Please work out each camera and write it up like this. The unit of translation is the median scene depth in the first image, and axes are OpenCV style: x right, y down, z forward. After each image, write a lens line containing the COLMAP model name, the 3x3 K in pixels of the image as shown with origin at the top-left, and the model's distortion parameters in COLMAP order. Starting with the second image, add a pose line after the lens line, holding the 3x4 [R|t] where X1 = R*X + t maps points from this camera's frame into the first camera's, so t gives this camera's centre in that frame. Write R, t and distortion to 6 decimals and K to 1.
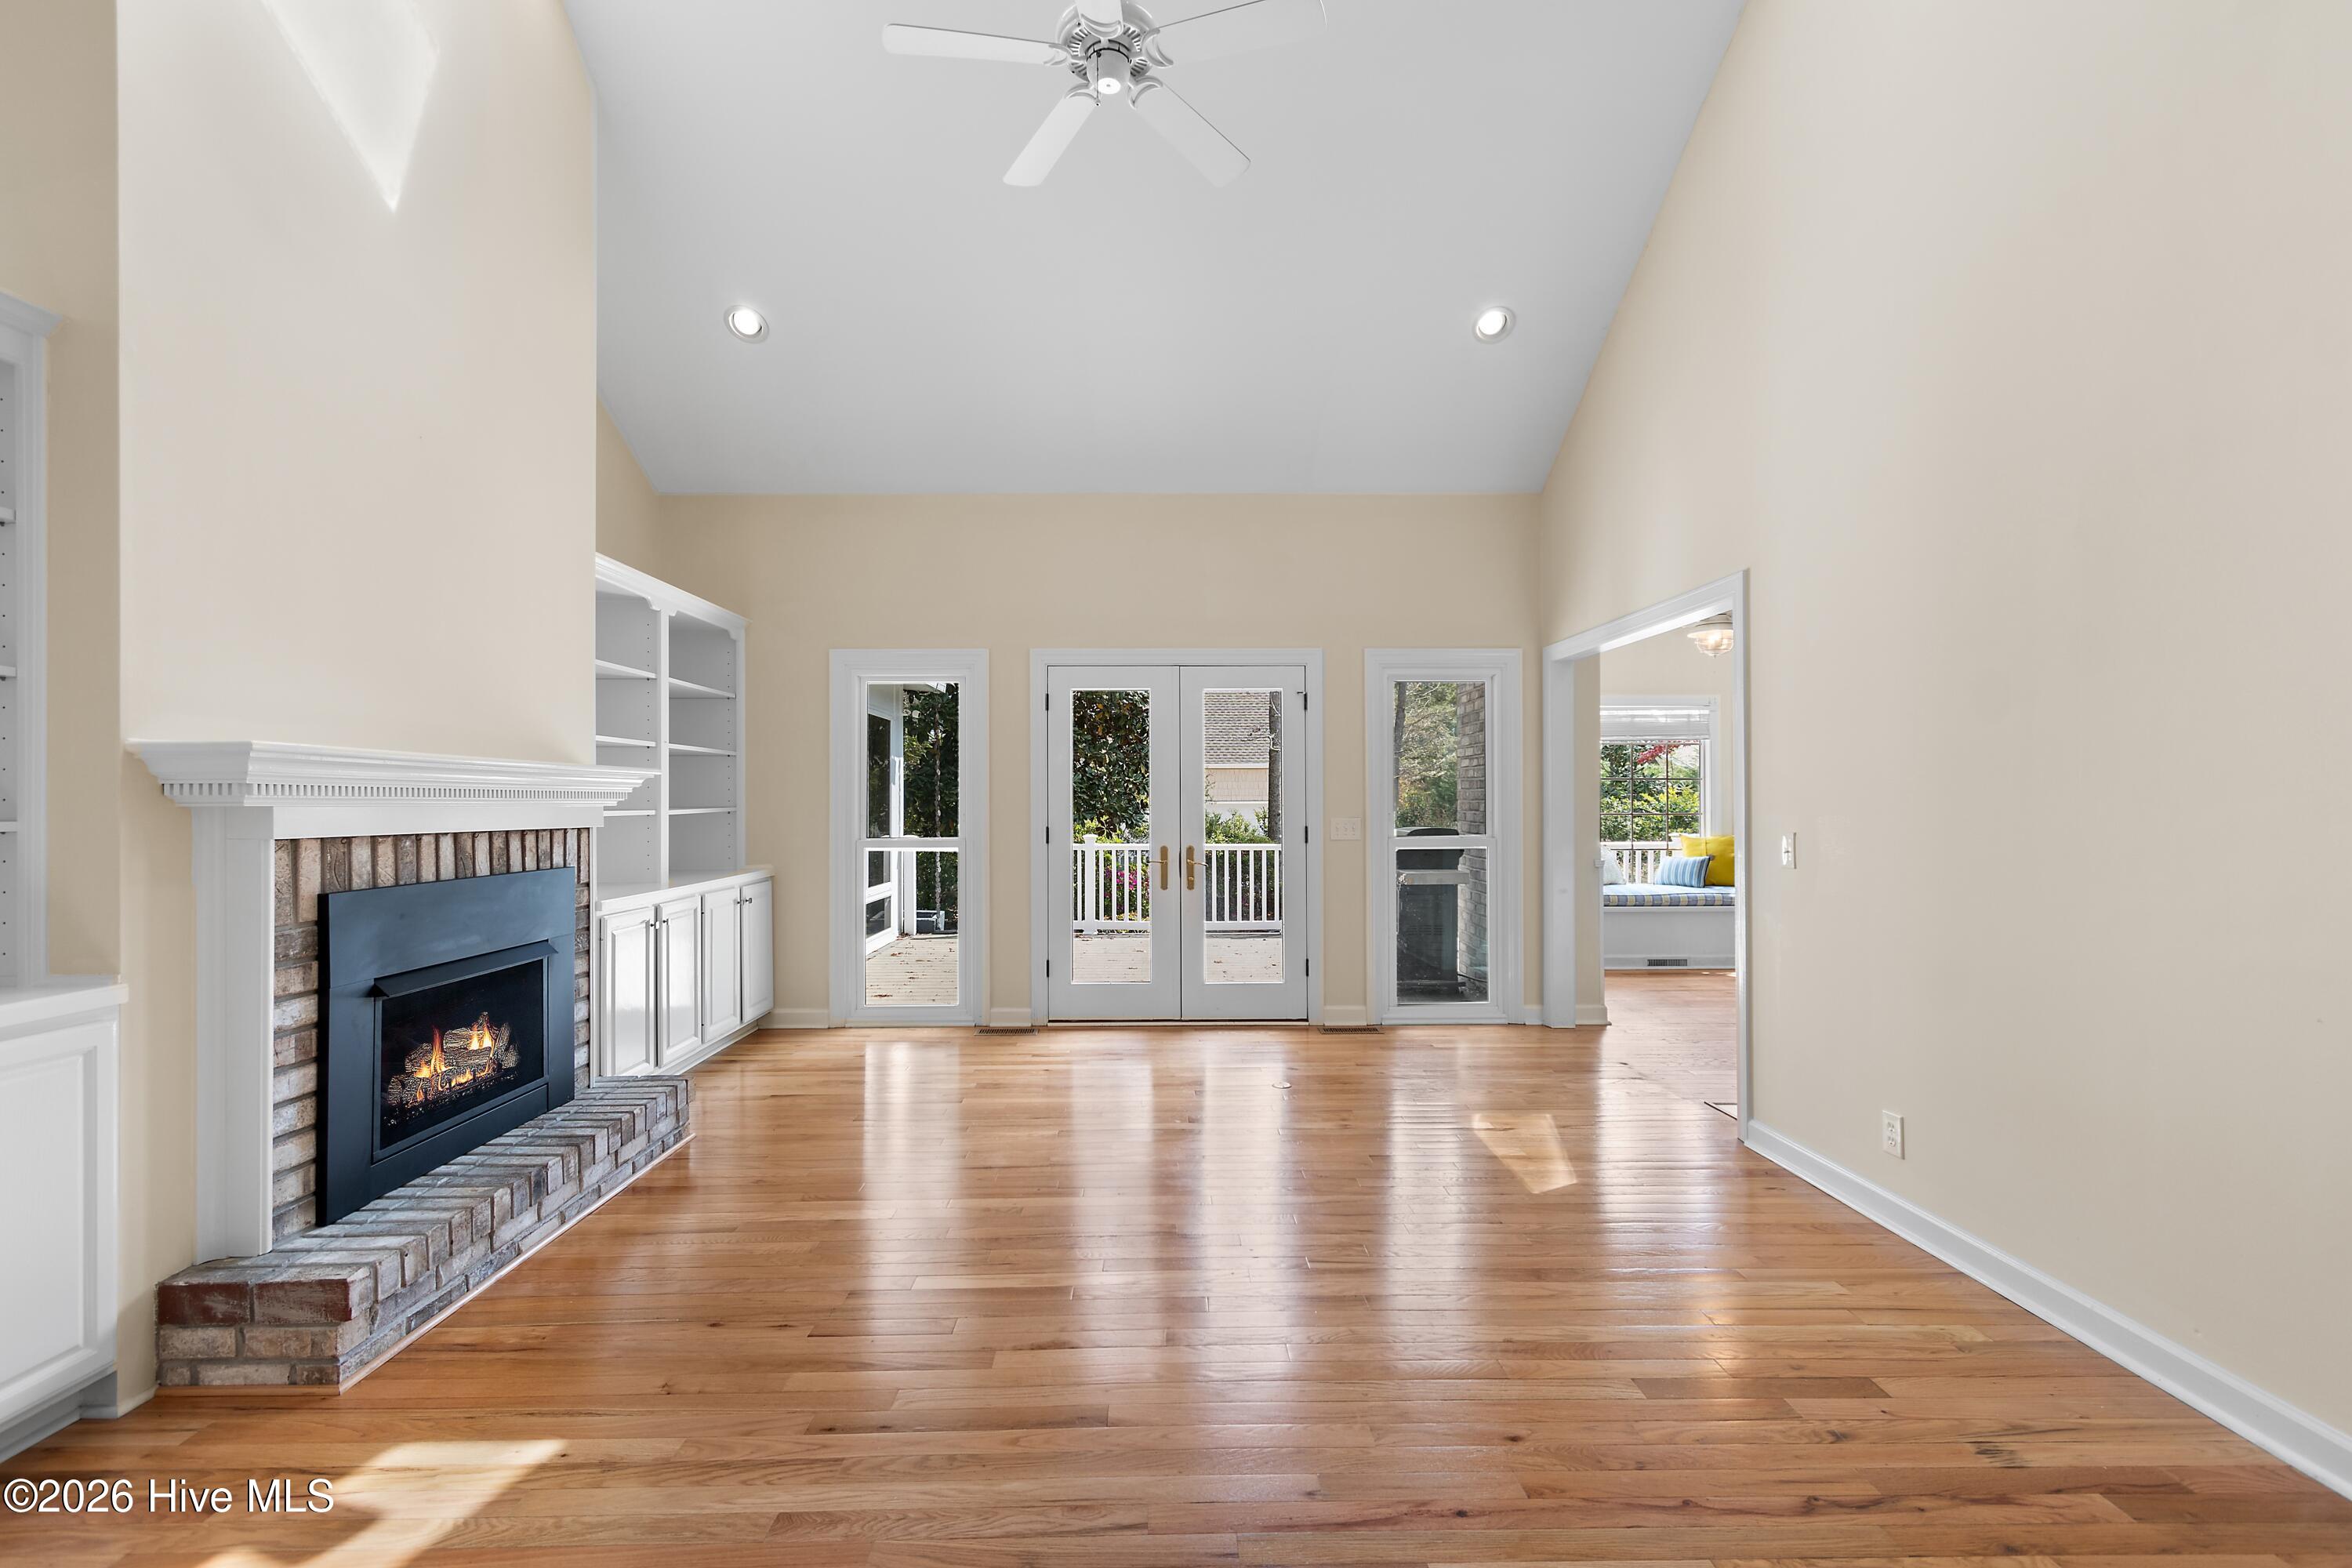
lens RADIAL K [[1039.2, 0, 1174.5], [0, 1039.2, 801.0], [0, 0, 1]] dist [0.004875, -0.003233]
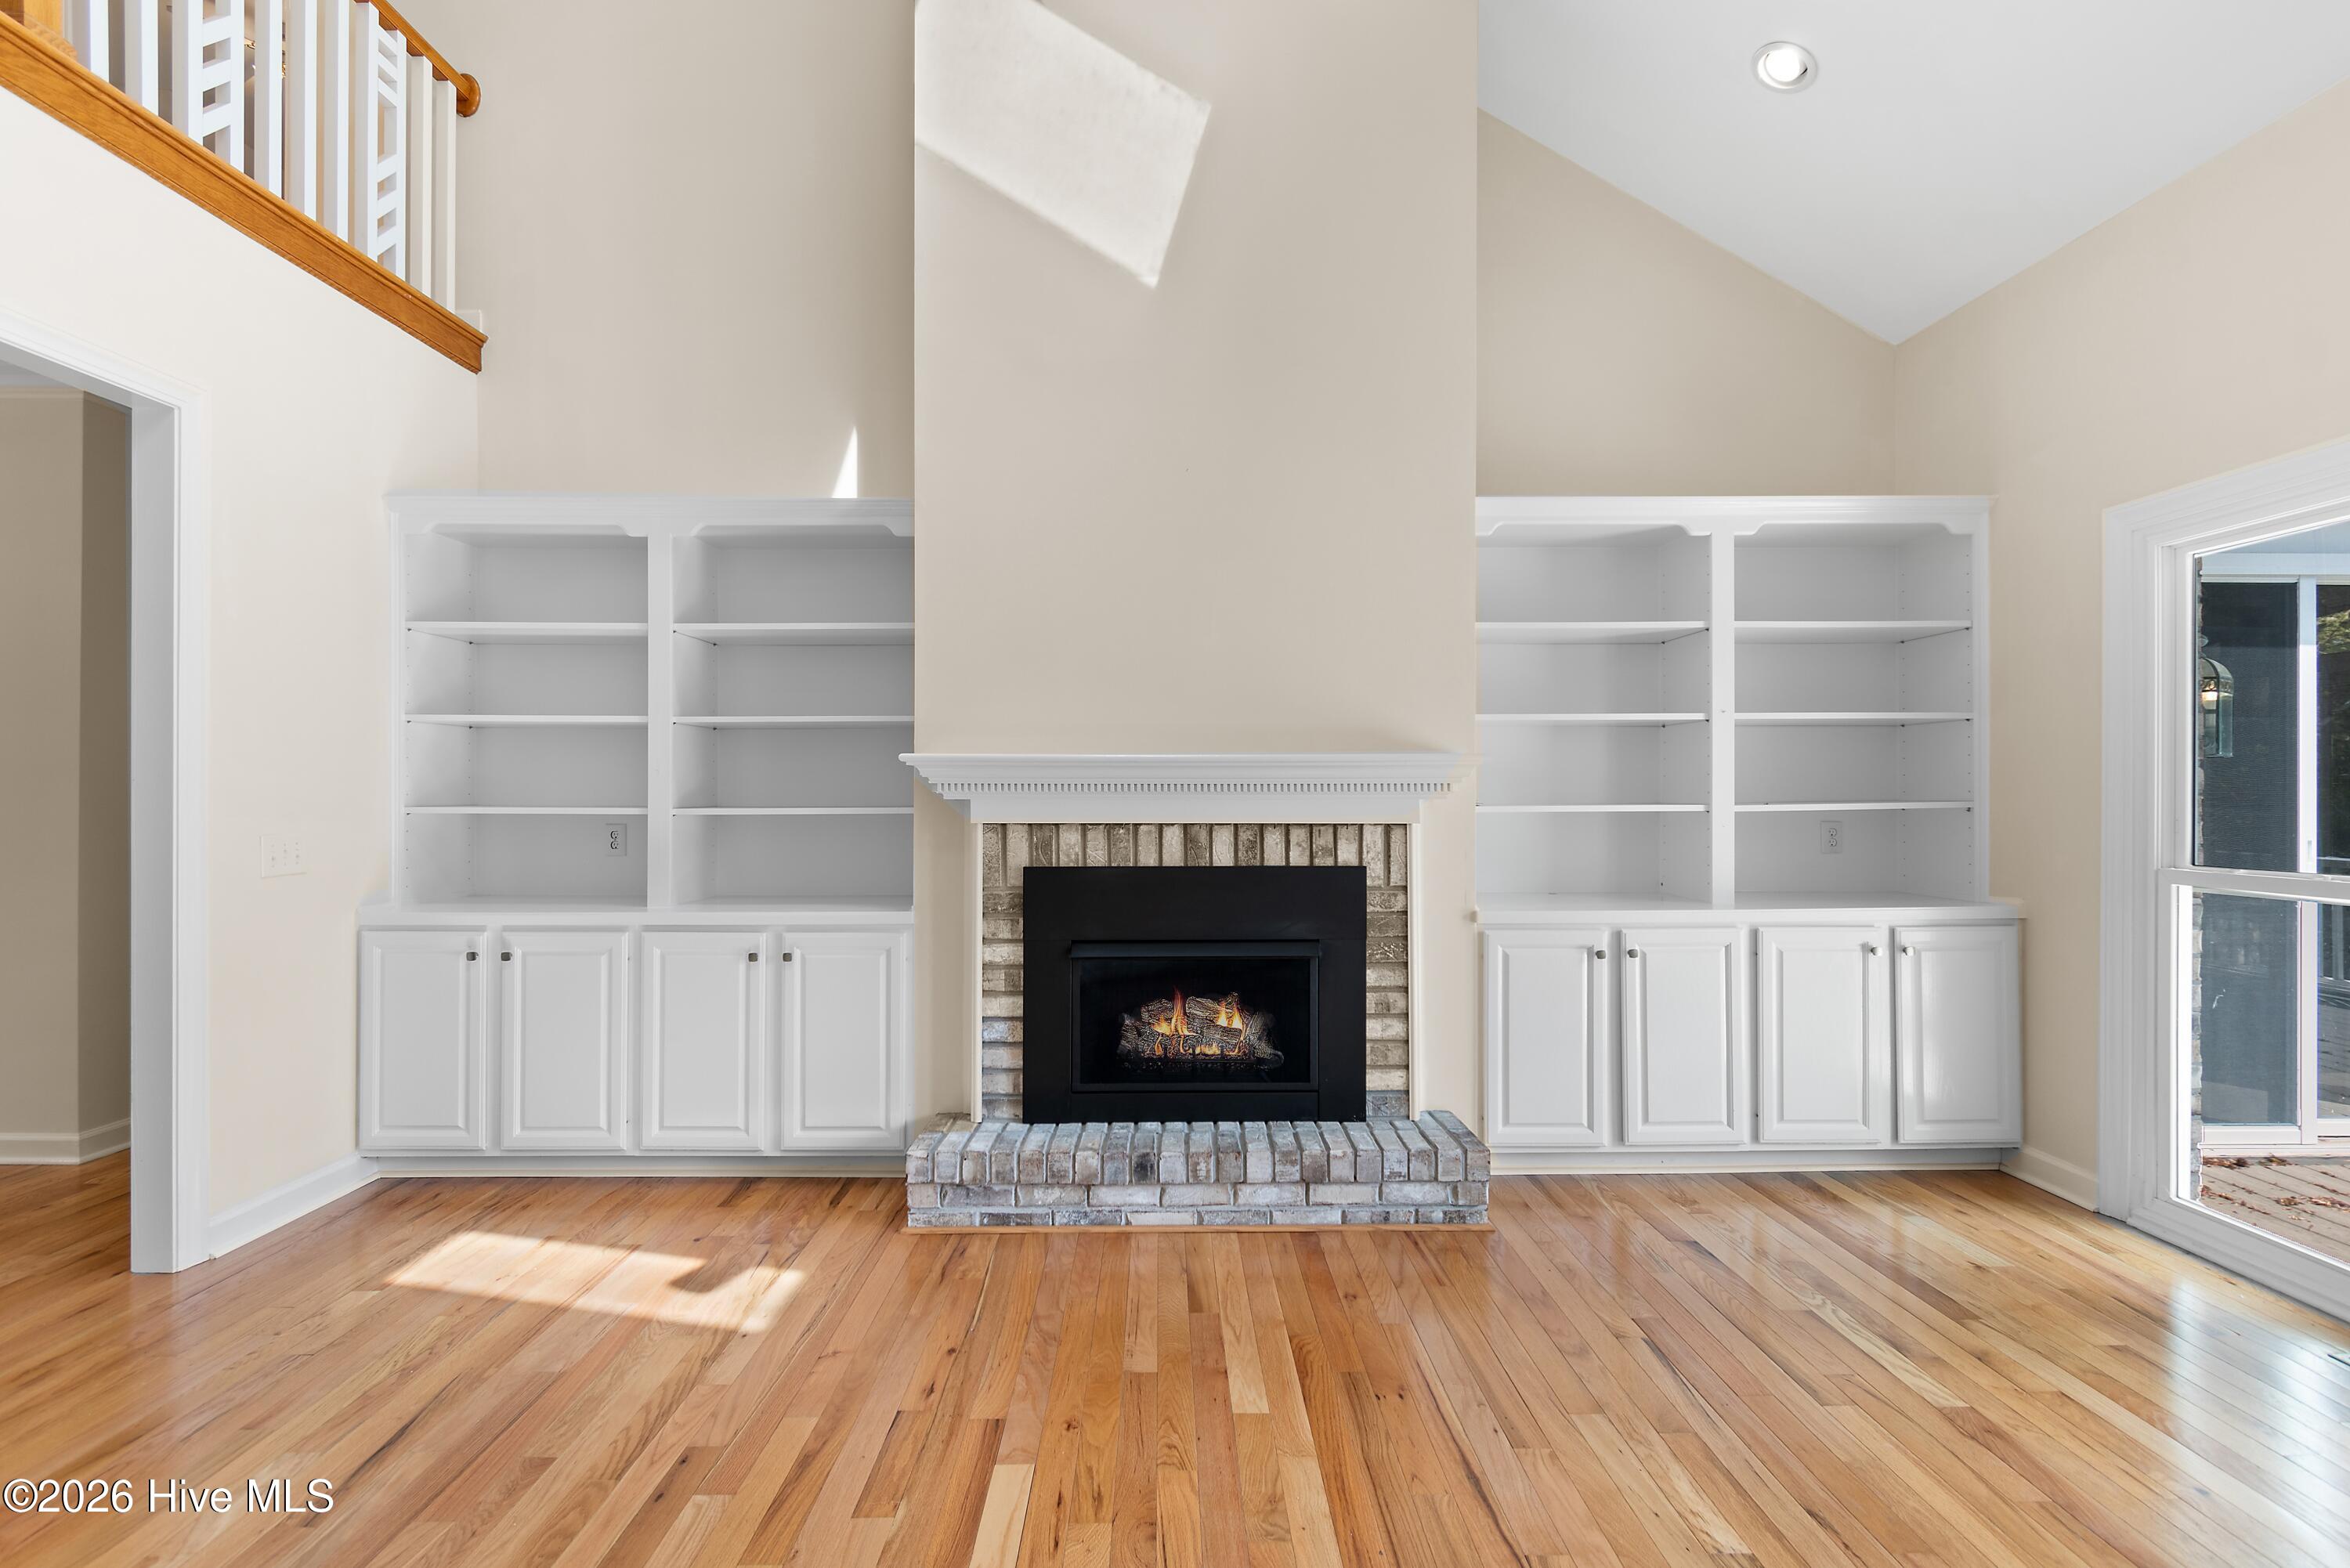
lens RADIAL K [[1105.9, 0, 1171.3], [0, 1105.9, 777.1], [0, 0, 1]] dist [0.001620, -0.003641]
pose [[-0.008699, -0.009241, -0.999919, 0.378582], [0.003600, 0.999951, -0.009273, -0.006278], [0.999956, -0.003681, -0.008666, 0.806204]]
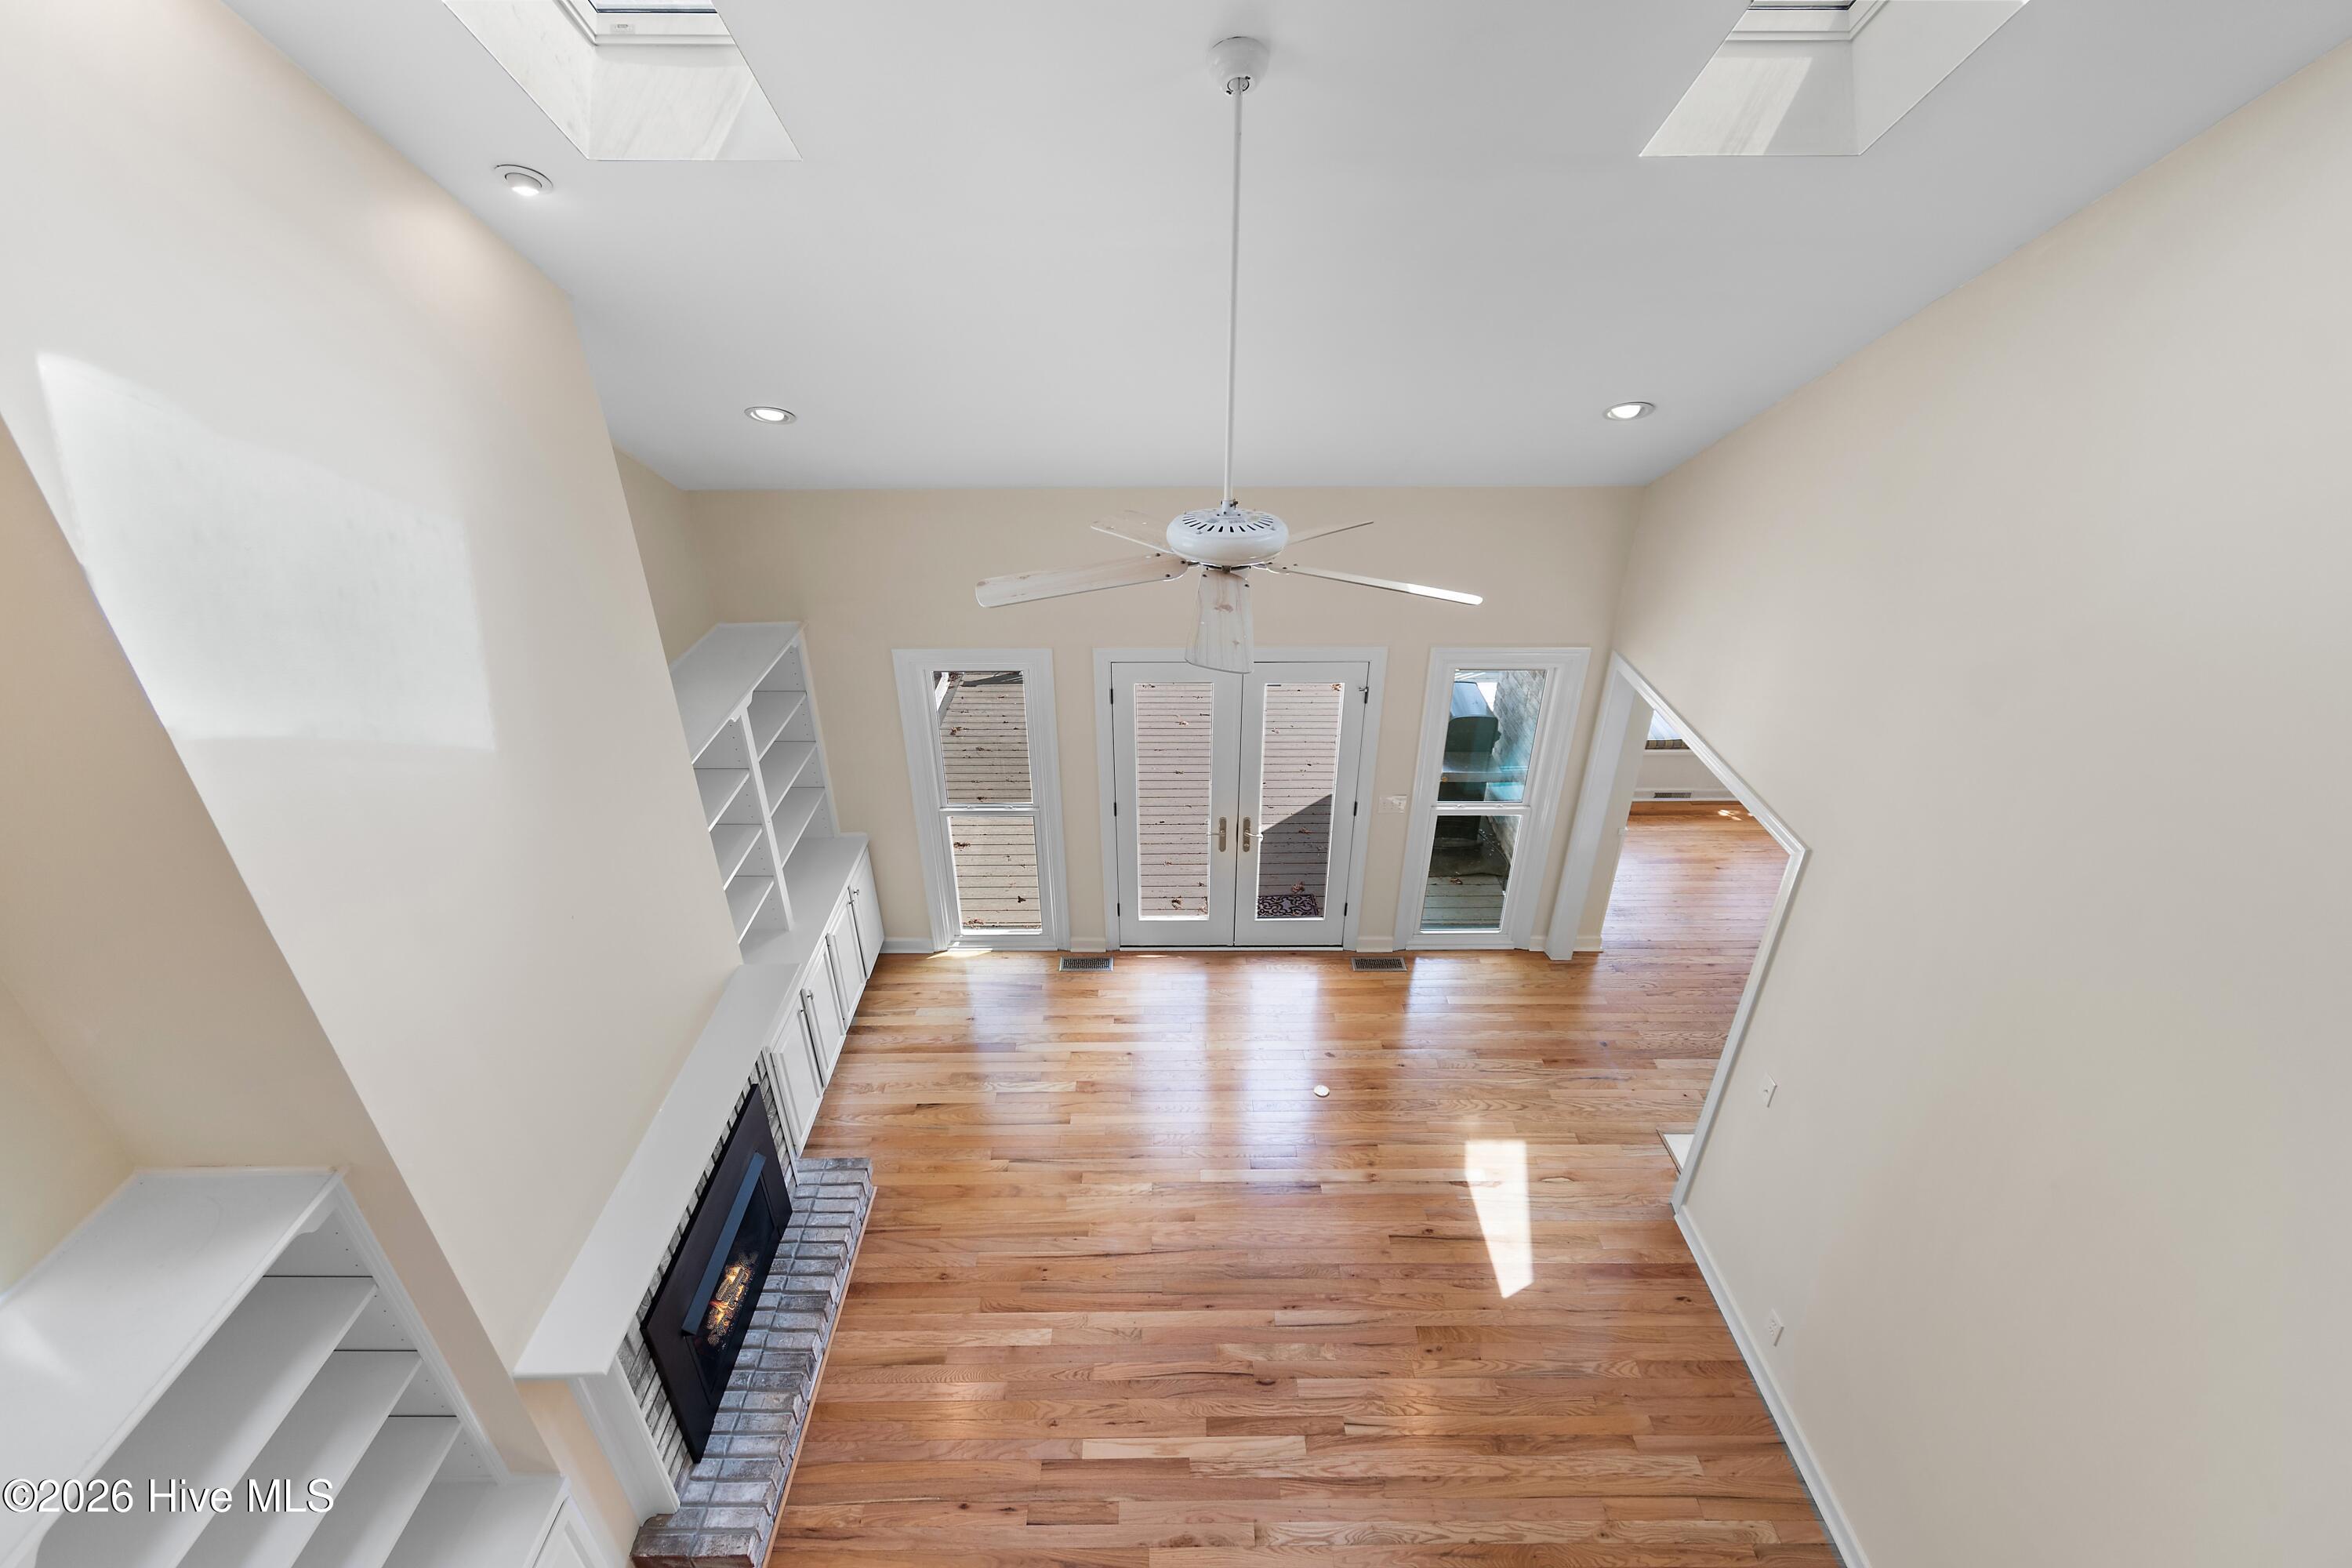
lens RADIAL K [[1039.2, 0, 1173.1], [0, 1039.2, 776.5], [0, 0, 1]] dist [0.004875, -0.003233]
pose [[0.999938, 0.008085, -0.007670, -0.083475], [-0.003328, 0.873448, 0.486906, -0.808399], [0.010636, -0.486851, 0.873421, 0.115205]]
